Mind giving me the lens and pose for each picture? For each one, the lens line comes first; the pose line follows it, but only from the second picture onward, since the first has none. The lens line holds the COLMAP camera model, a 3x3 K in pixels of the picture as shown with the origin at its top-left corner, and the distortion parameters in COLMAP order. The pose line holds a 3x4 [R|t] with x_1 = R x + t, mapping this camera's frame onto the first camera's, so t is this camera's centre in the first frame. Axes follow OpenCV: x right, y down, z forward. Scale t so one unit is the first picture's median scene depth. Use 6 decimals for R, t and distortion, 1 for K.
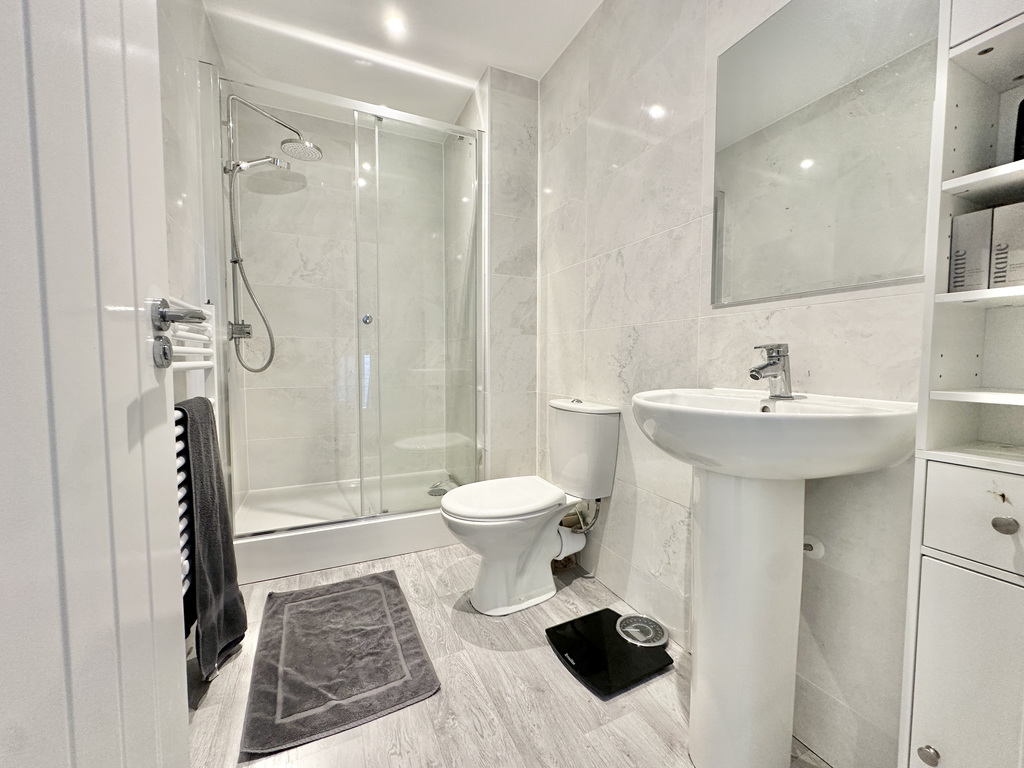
lens RADIAL K [[420.0, 0, 515.4], [0, 420.0, 382.8], [0, 0, 1]] dist [-0.004507, -0.000148]
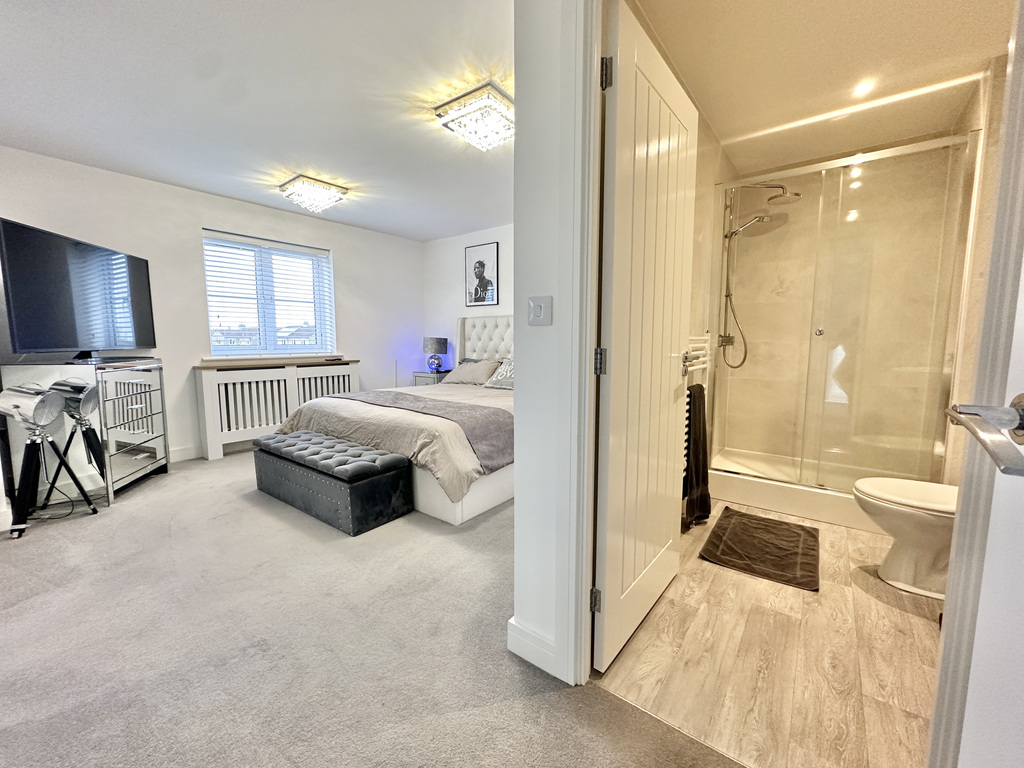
lens RADIAL K [[420.0, 0, 515.4], [0, 420.0, 382.8], [0, 0, 1]] dist [-0.004507, -0.000148]
pose [[0.474651, 0.089094, -0.875653, 0.442997], [-0.050616, 0.995980, 0.073899, -0.059896], [0.878717, 0.009246, 0.477253, -0.546112]]
